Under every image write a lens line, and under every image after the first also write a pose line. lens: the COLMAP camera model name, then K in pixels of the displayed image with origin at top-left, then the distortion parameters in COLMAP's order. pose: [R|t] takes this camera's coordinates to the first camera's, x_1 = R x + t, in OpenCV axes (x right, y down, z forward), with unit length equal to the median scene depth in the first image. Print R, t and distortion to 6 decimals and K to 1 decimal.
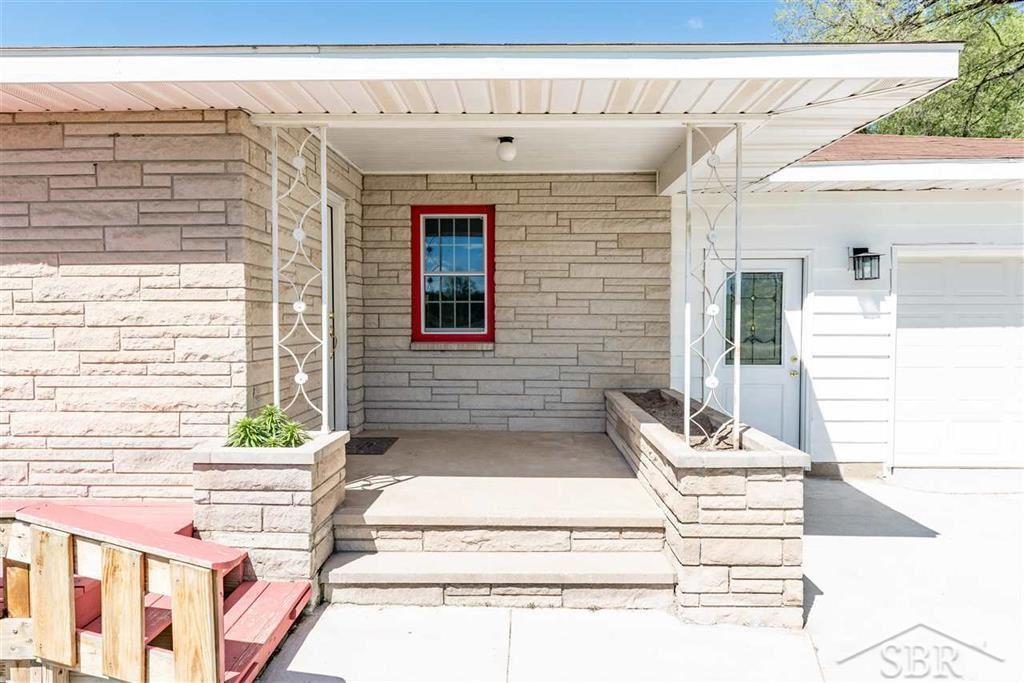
lens RADIAL K [[689.3, 0, 512.0], [0, 689.3, 341.5], [0, 0, 1]] dist [-0.002659, -0.001429]
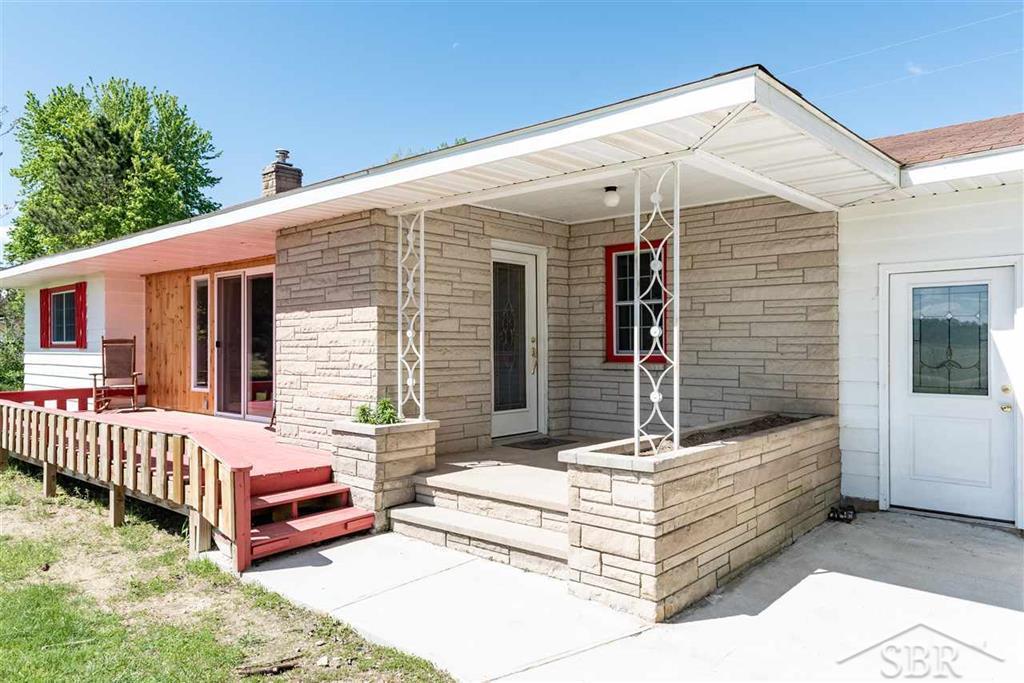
lens RADIAL K [[689.3, 0, 512.0], [0, 689.3, 341.5], [0, 0, 1]] dist [-0.002659, -0.001429]
pose [[0.769680, -0.006067, -0.638401, 0.491257], [-0.018530, 0.999321, -0.031837, 0.005898], [0.638161, 0.036334, 0.769045, 0.000101]]
